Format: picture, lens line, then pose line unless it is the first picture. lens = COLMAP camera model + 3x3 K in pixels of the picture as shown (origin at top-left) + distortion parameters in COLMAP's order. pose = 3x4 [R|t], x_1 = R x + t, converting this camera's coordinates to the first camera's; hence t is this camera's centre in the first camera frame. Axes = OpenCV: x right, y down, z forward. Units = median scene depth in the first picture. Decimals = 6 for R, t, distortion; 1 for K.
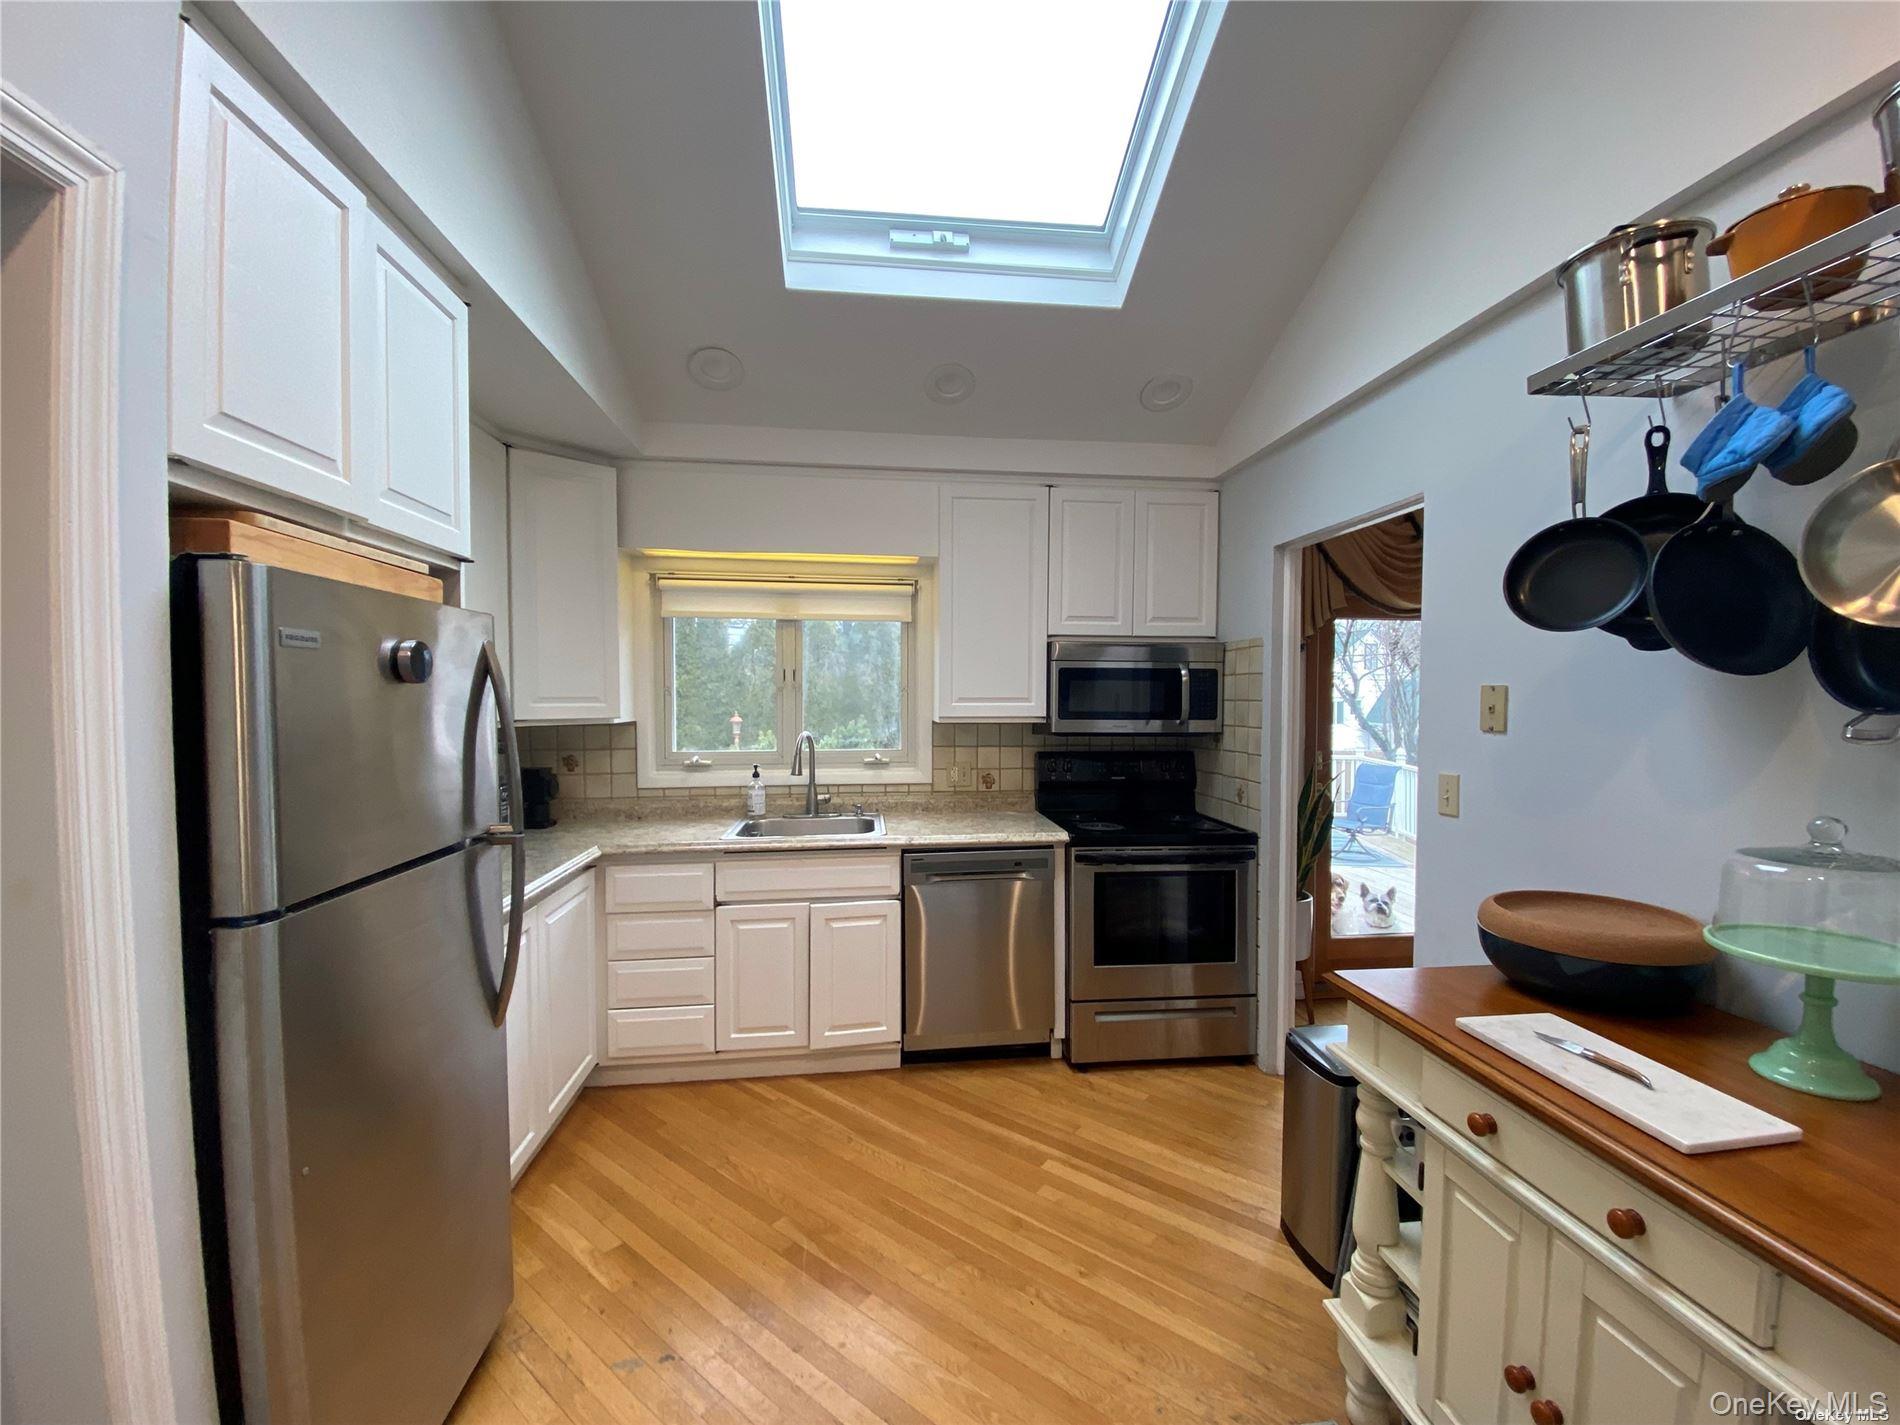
lens RADIAL K [[772.3, 0, 955.0], [0, 772.3, 718.9], [0, 0, 1]] dist [0.001269, -0.007893]
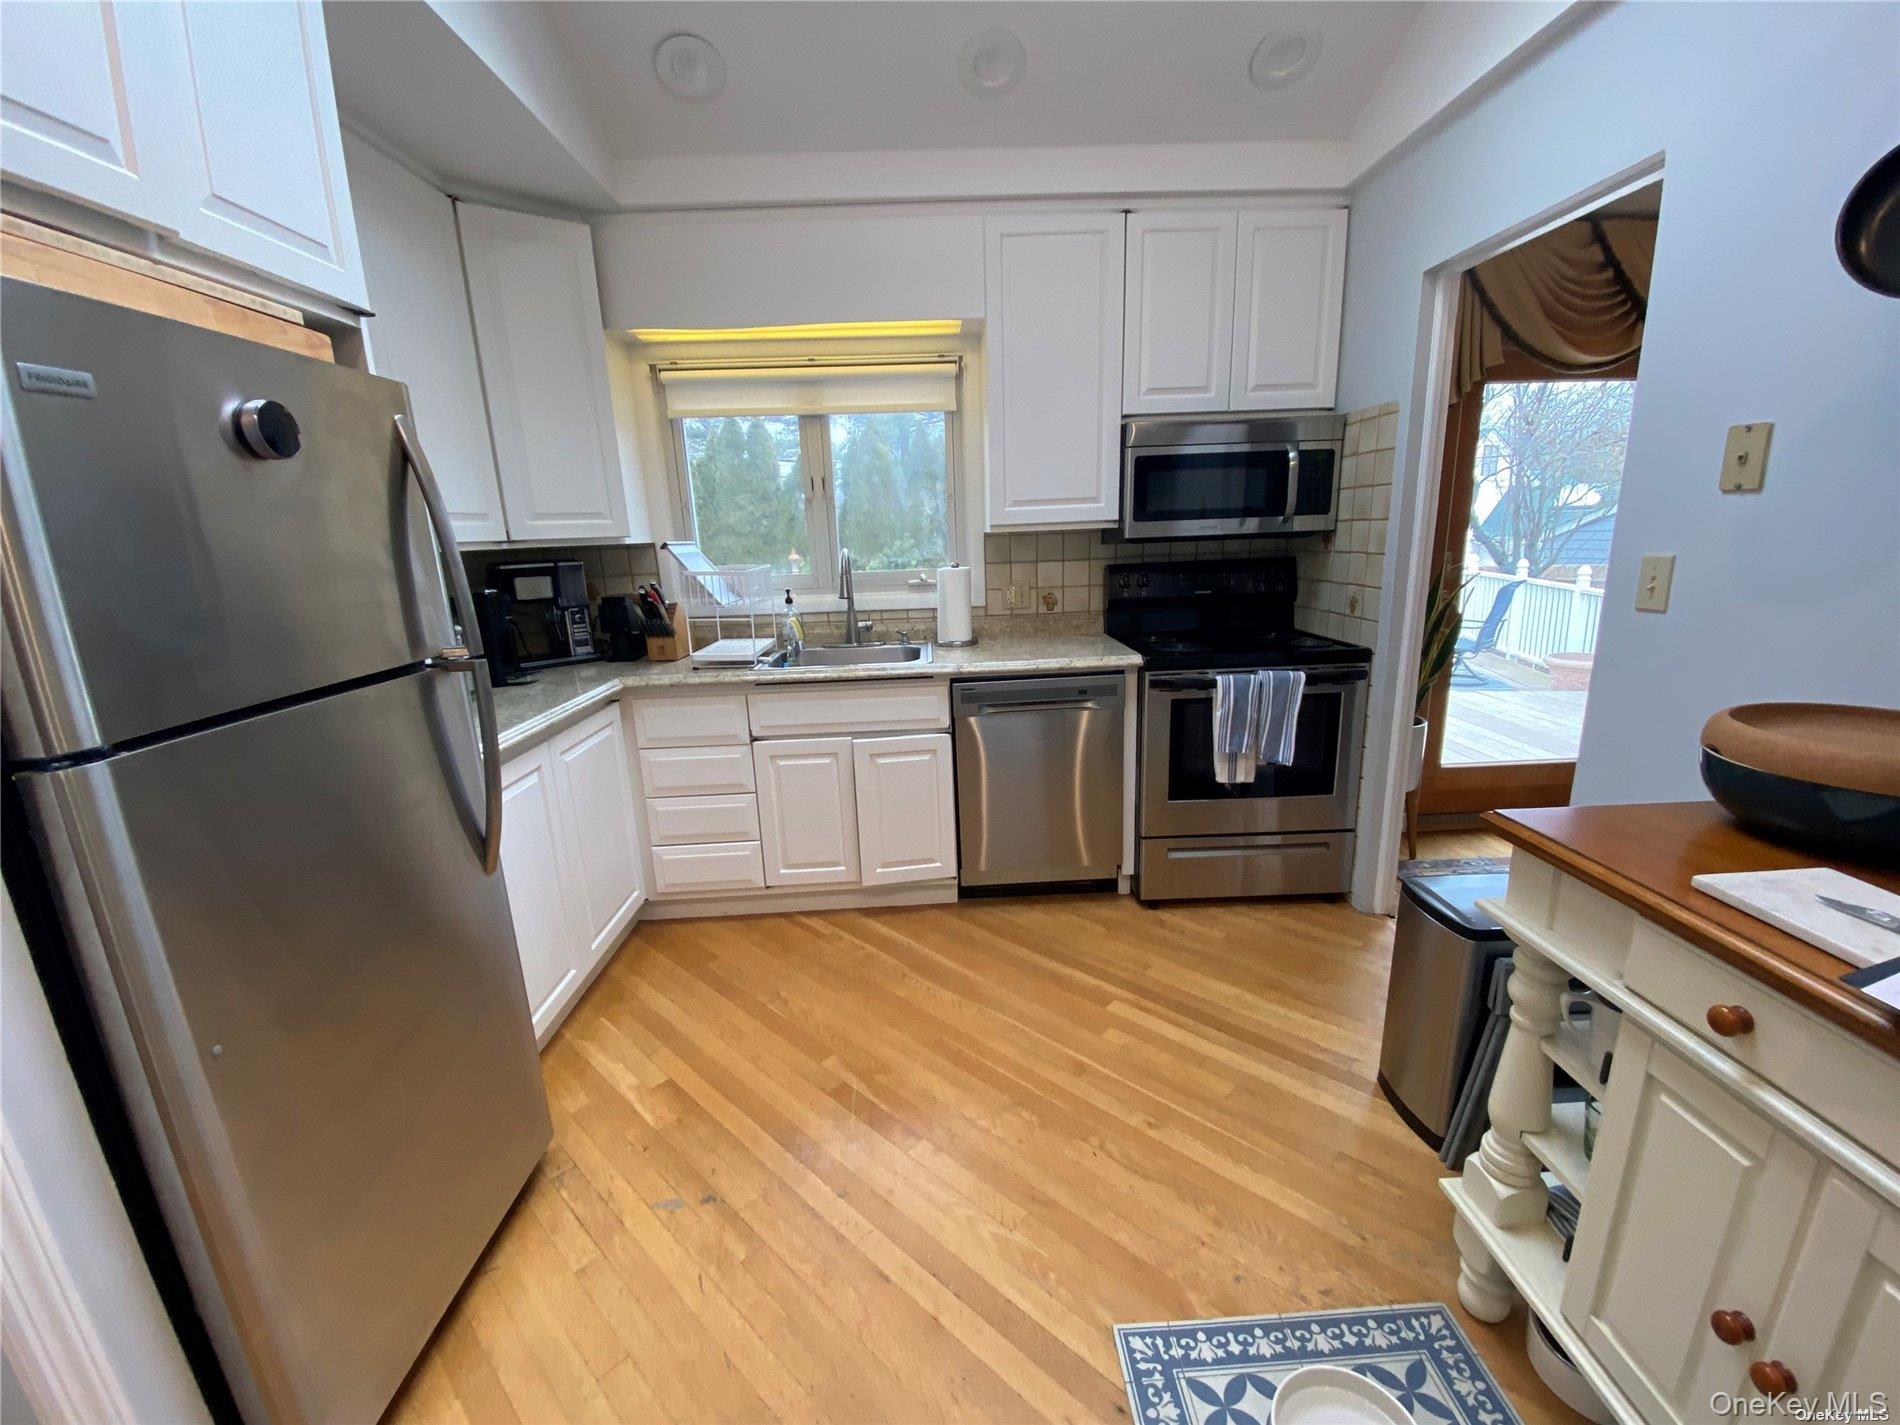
lens RADIAL K [[772.3, 0, 953.3], [0, 772.3, 727.0], [0, 0, 1]] dist [0.001269, -0.007893]
pose [[0.995566, -0.015136, -0.092839, 0.016099], [0.035056, 0.975570, 0.216874, 0.035437], [0.087289, -0.219167, 0.971775, 0.132603]]
